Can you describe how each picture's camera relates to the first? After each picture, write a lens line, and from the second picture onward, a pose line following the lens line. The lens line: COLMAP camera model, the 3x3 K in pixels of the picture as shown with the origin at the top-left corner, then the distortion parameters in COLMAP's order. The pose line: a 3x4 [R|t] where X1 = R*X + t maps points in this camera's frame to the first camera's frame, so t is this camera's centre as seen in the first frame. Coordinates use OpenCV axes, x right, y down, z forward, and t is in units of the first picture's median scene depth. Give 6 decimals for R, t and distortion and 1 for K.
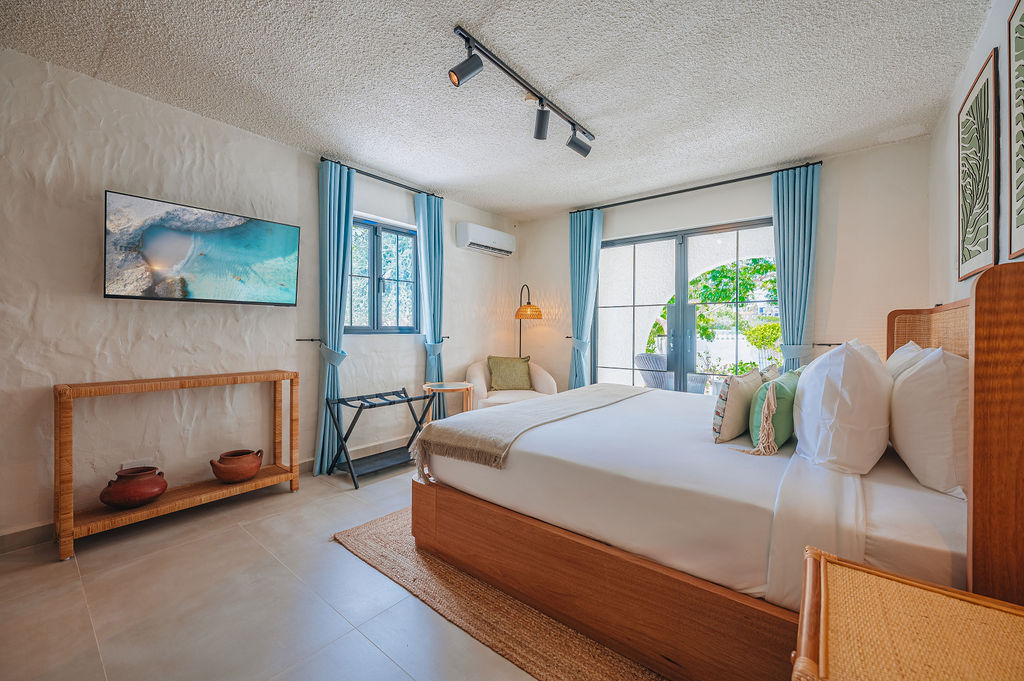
lens RADIAL K [[411.3, 0, 514.4], [0, 411.3, 324.2], [0, 0, 1]] dist [-0.001068, 0.000241]
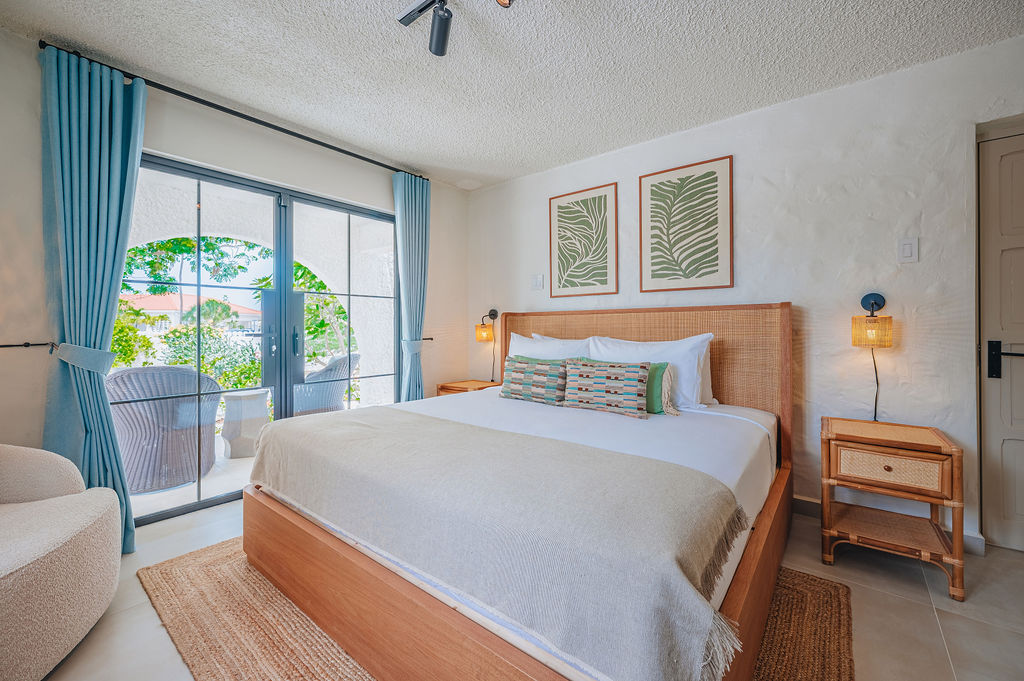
lens RADIAL K [[411.3, 0, 515.9], [0, 411.3, 320.9], [0, 0, 1]] dist [-0.001068, 0.000241]
pose [[-0.004689, 0.010201, 0.999937, -0.601518], [-0.013781, 0.999852, -0.010264, 0.011707], [-0.999894, -0.013829, -0.004548, 1.135496]]
